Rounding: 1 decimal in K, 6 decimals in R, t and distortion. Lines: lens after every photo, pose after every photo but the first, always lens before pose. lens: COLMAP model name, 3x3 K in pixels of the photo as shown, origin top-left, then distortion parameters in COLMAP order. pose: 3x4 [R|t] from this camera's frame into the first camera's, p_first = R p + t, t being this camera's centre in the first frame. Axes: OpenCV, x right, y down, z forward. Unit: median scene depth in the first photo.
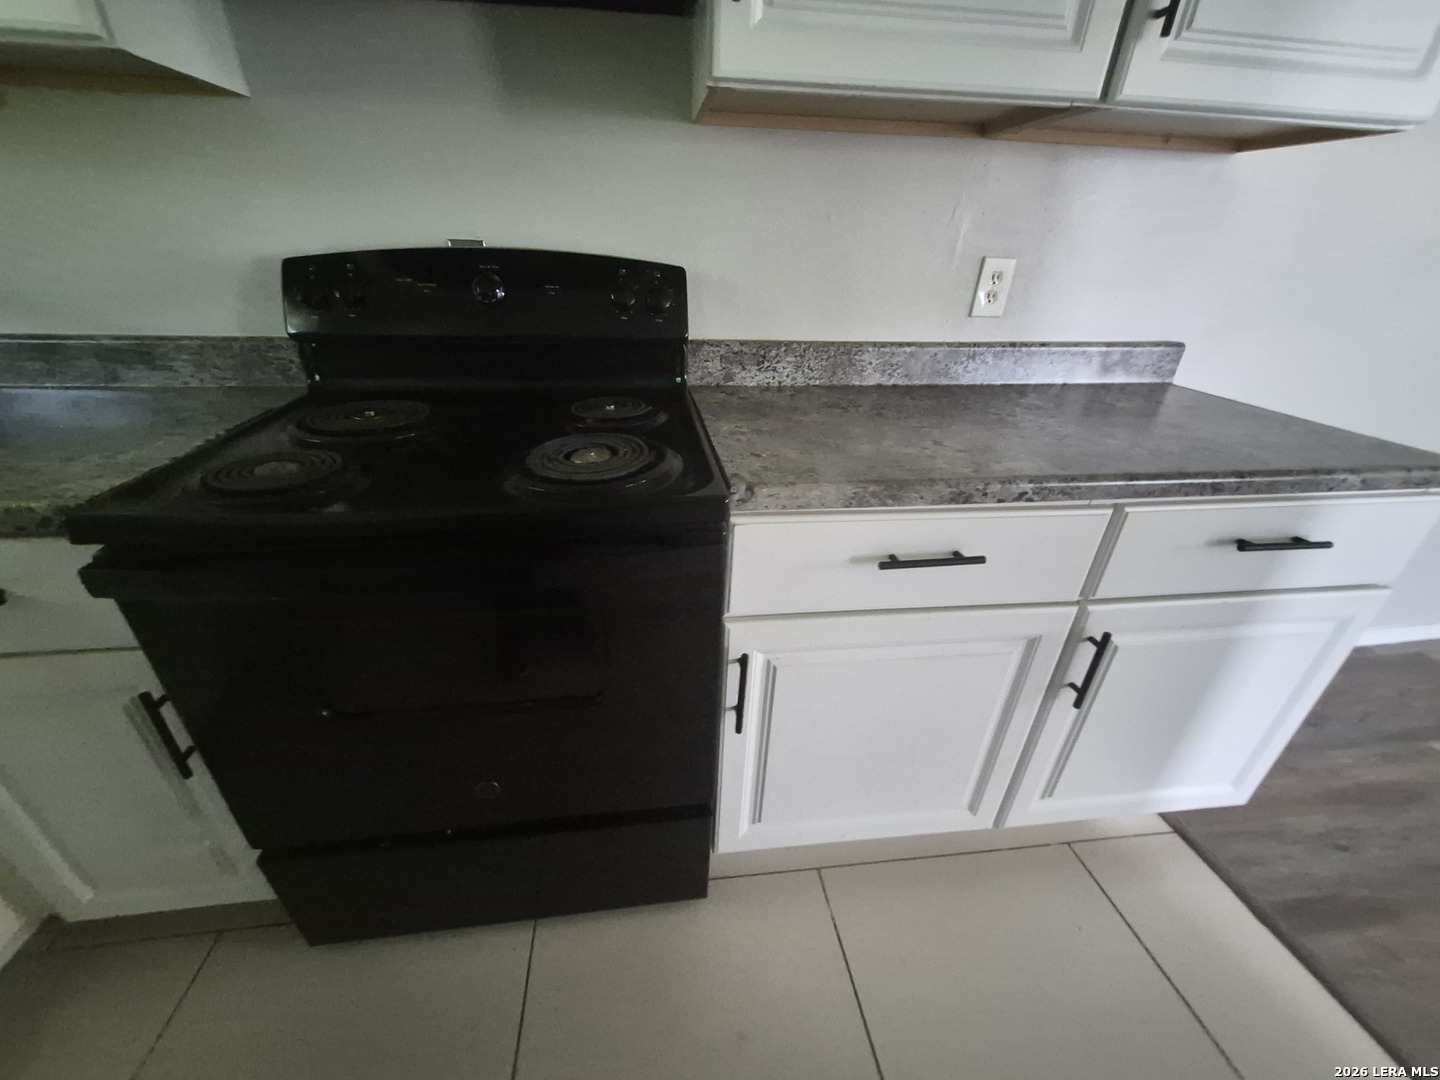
lens RADIAL K [[566.7, 0, 715.2], [0, 566.7, 547.6], [0, 0, 1]] dist [0.008885, -0.000522]
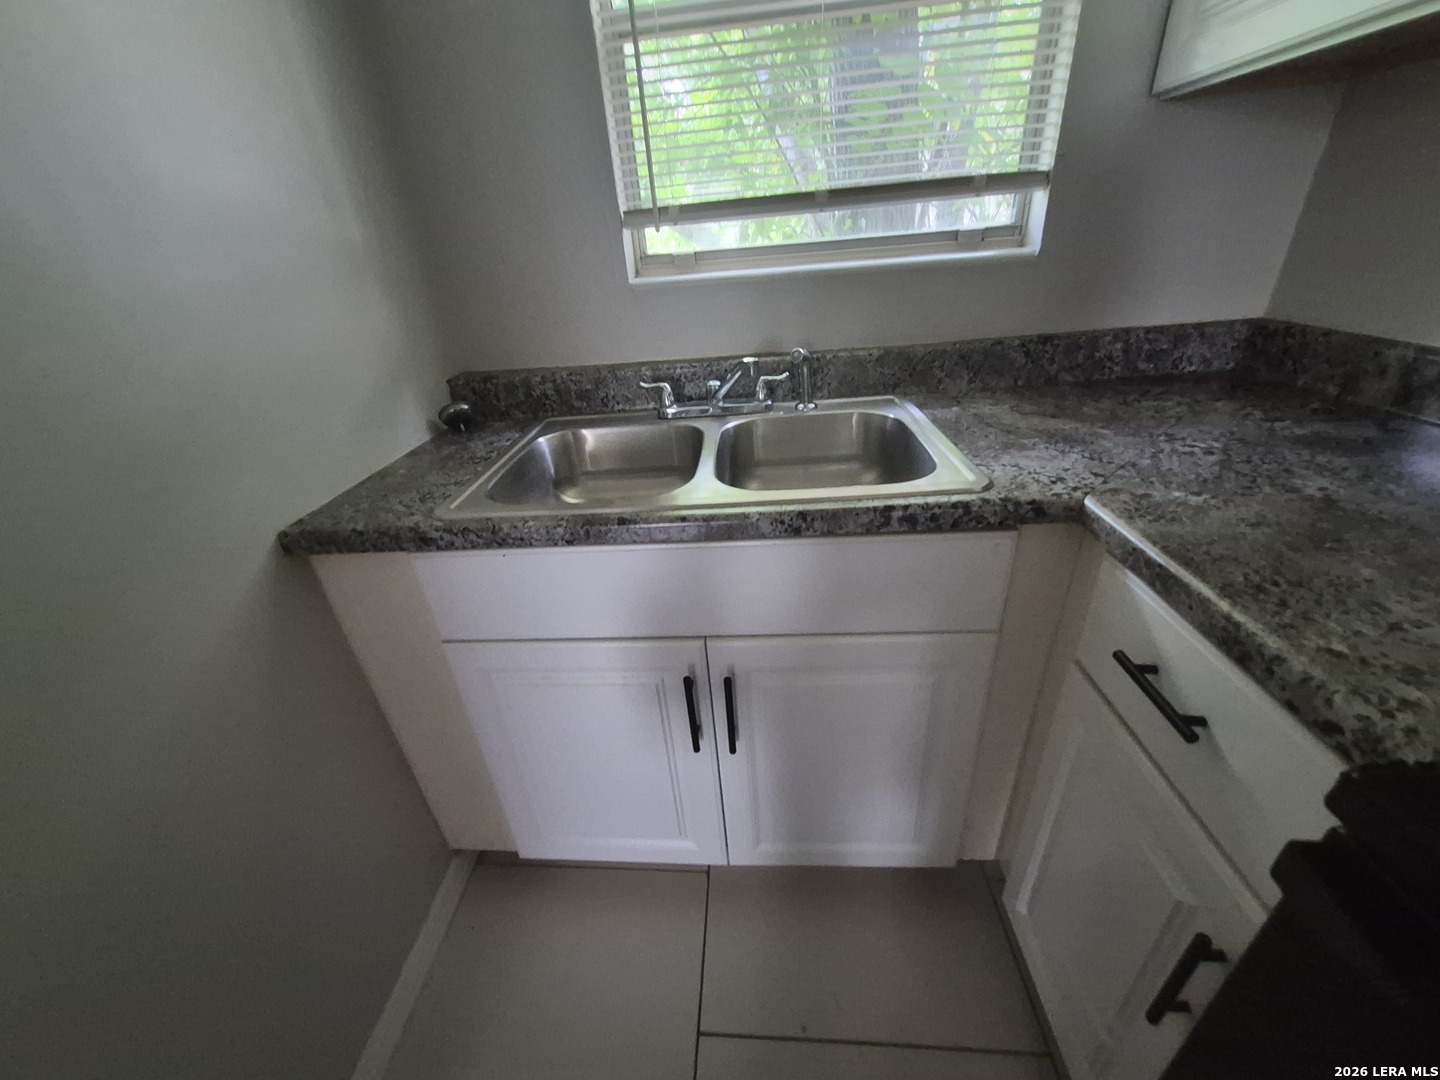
lens RADIAL K [[566.7, 0, 708.5], [0, 566.7, 549.8], [0, 0, 1]] dist [0.008885, -0.000522]
pose [[-0.182750, 0.463876, -0.866846, -0.364616], [-0.393644, 0.773413, 0.496866, -0.153728], [0.900915, 0.432031, 0.041261, 0.159406]]
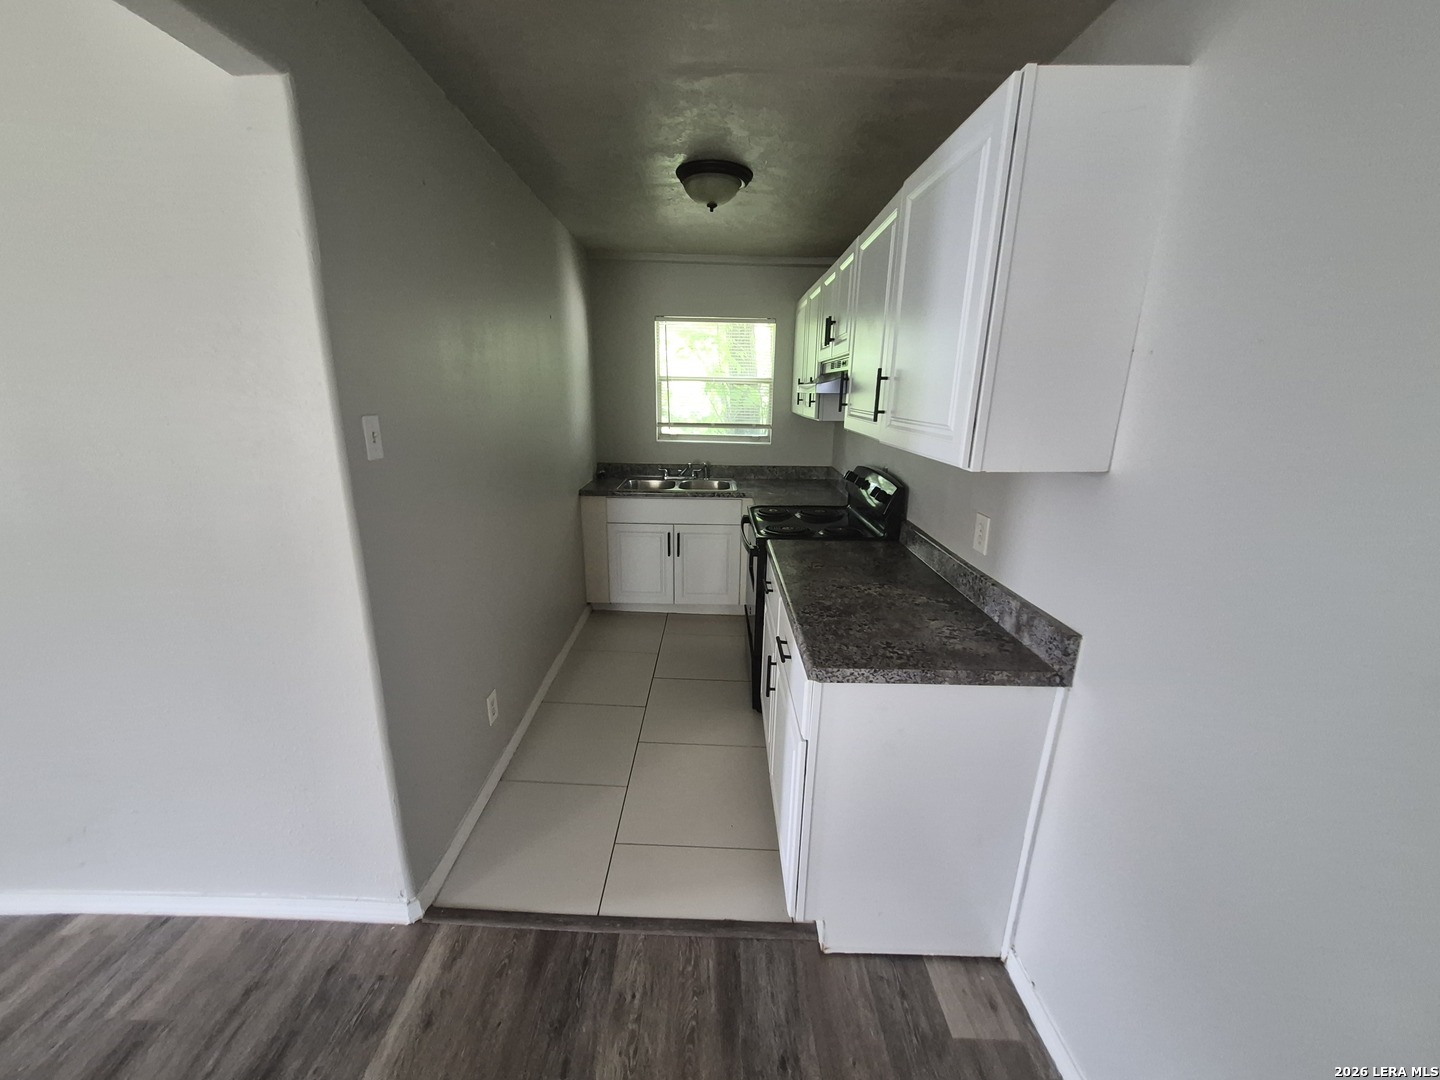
lens RADIAL K [[566.7, 0, 718.8], [0, 566.7, 533.4], [0, 0, 1]] dist [0.008885, -0.000522]
pose [[-0.119162, 0.218611, -0.968509, 2.232424], [-0.480659, 0.840833, 0.248931, -0.572708], [0.868773, 0.495186, 0.004882, 0.486582]]
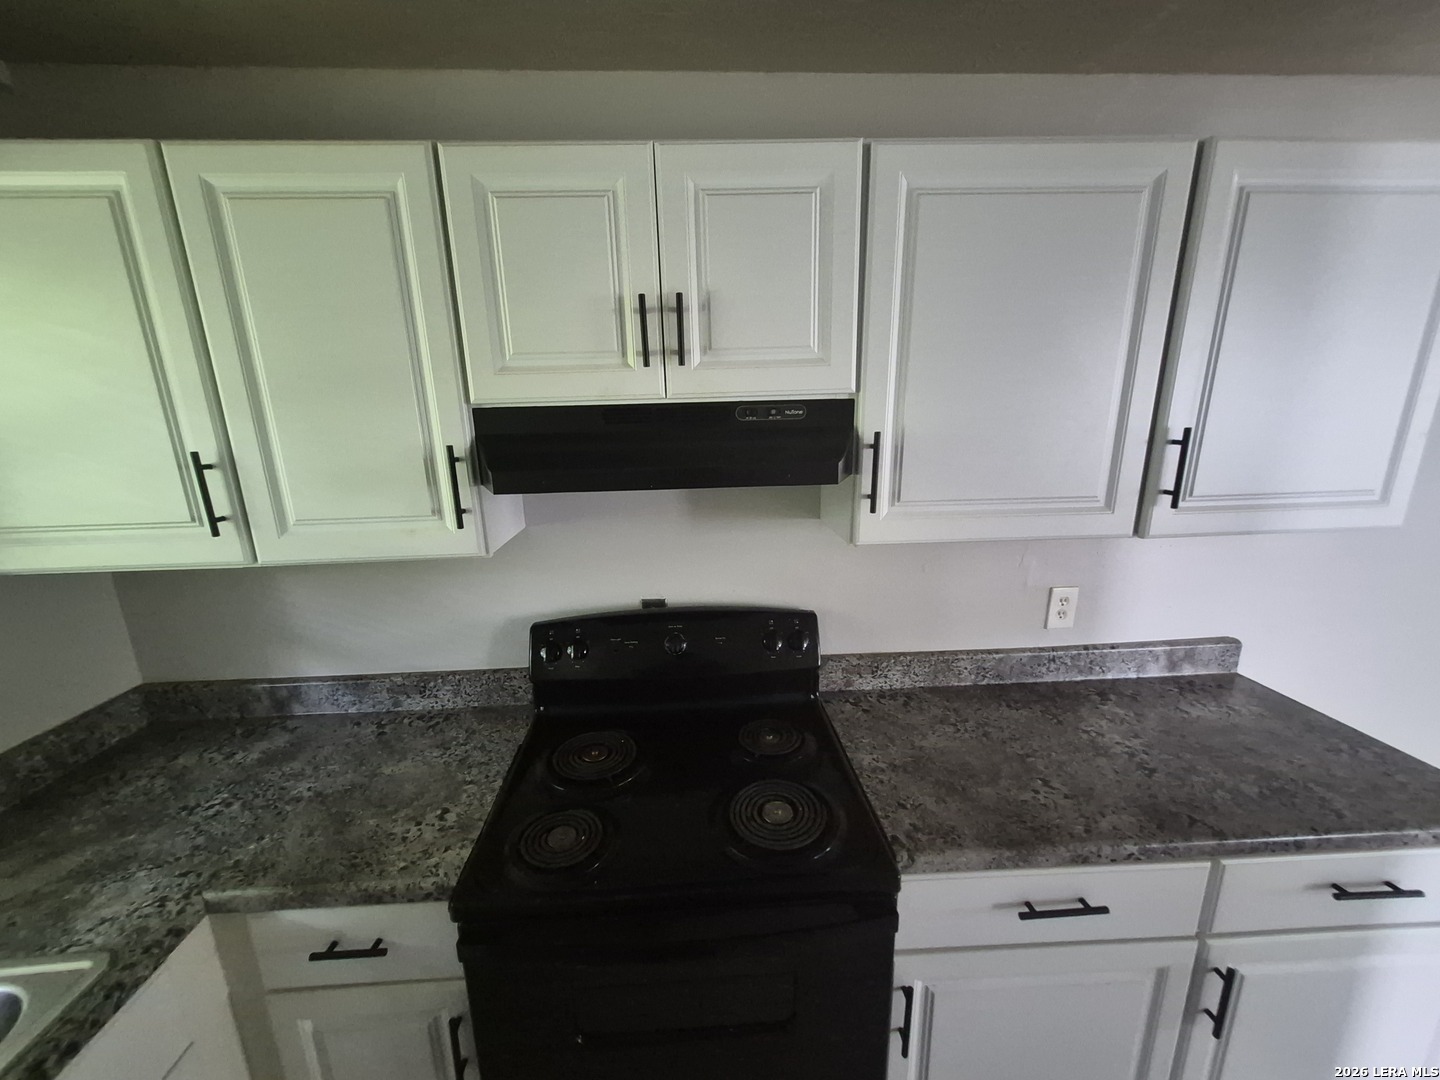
lens RADIAL K [[566.7, 0, 710.1], [0, 566.7, 547.4], [0, 0, 1]] dist [0.008885, -0.000522]
pose [[0.995420, -0.034062, -0.089321, -0.182761], [0.011678, 0.970697, -0.240022, -0.343770], [0.094879, 0.237880, 0.966650, -0.344072]]
